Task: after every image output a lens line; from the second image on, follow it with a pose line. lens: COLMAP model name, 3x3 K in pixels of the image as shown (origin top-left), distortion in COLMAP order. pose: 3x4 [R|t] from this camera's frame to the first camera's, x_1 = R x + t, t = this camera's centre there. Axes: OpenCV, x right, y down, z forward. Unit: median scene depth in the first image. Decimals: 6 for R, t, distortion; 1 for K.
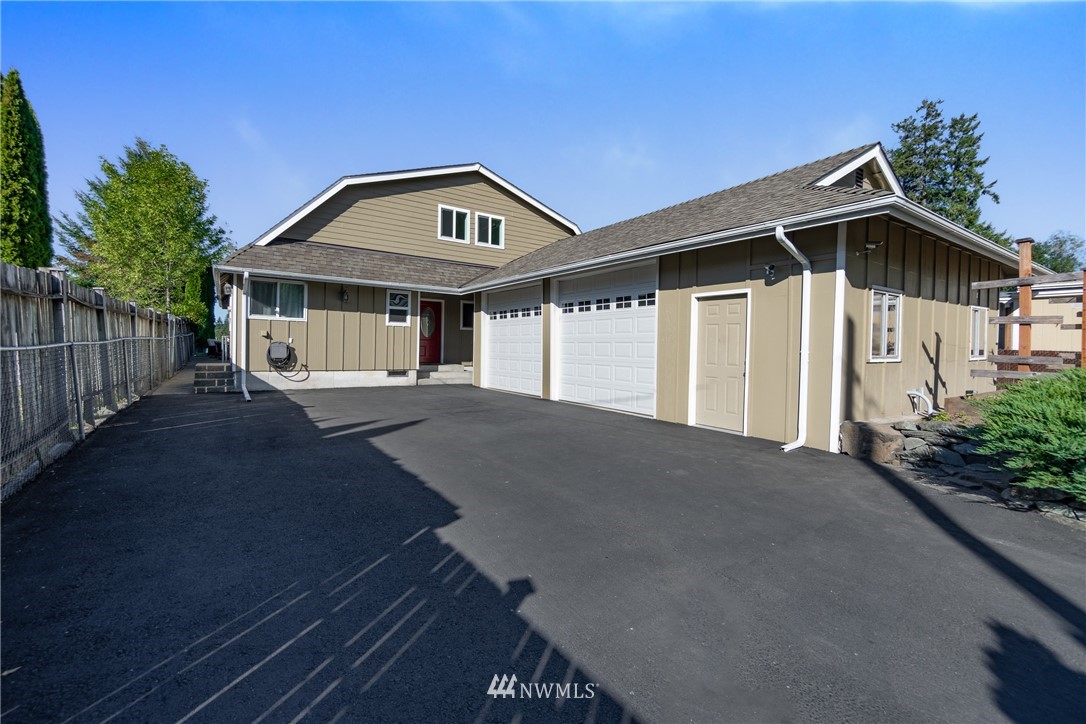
lens RADIAL K [[473.7, 0, 541.2], [0, 473.7, 360.9], [0, 0, 1]] dist [-0.004487, 0.001644]
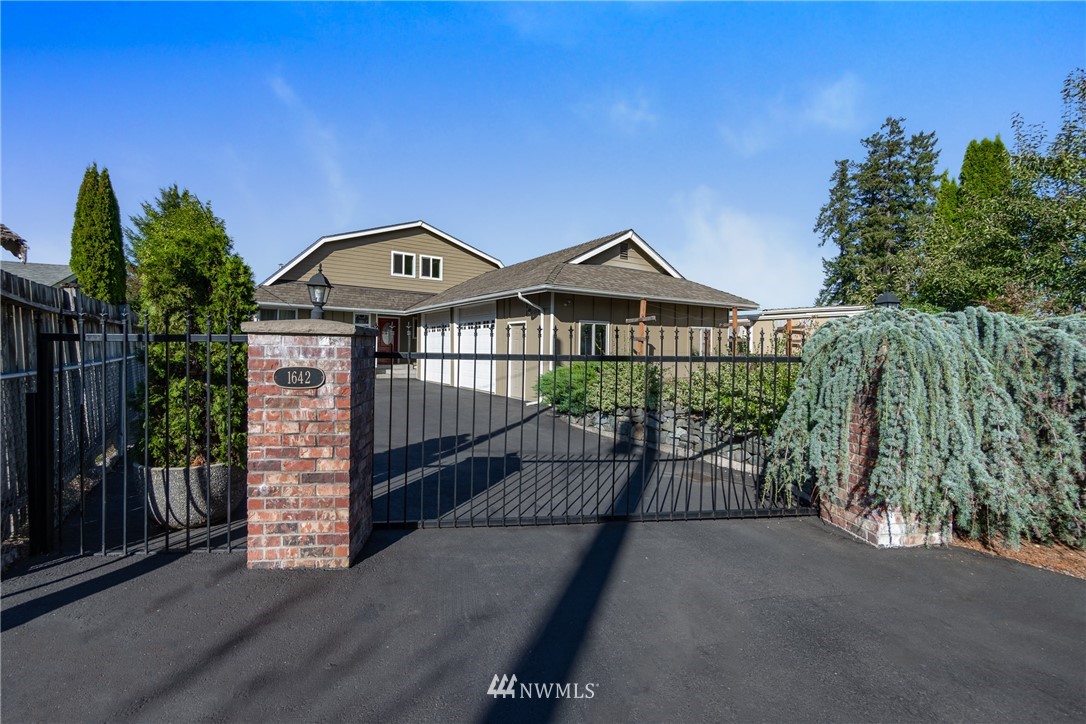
lens RADIAL K [[473.7, 0, 543.2], [0, 473.7, 364.1], [0, 0, 1]] dist [-0.004487, 0.001644]
pose [[0.999877, -0.001191, -0.015627, 0.249788], [0.001202, 0.999999, 0.000704, 0.007180], [0.015627, -0.000723, 0.999878, -0.395612]]
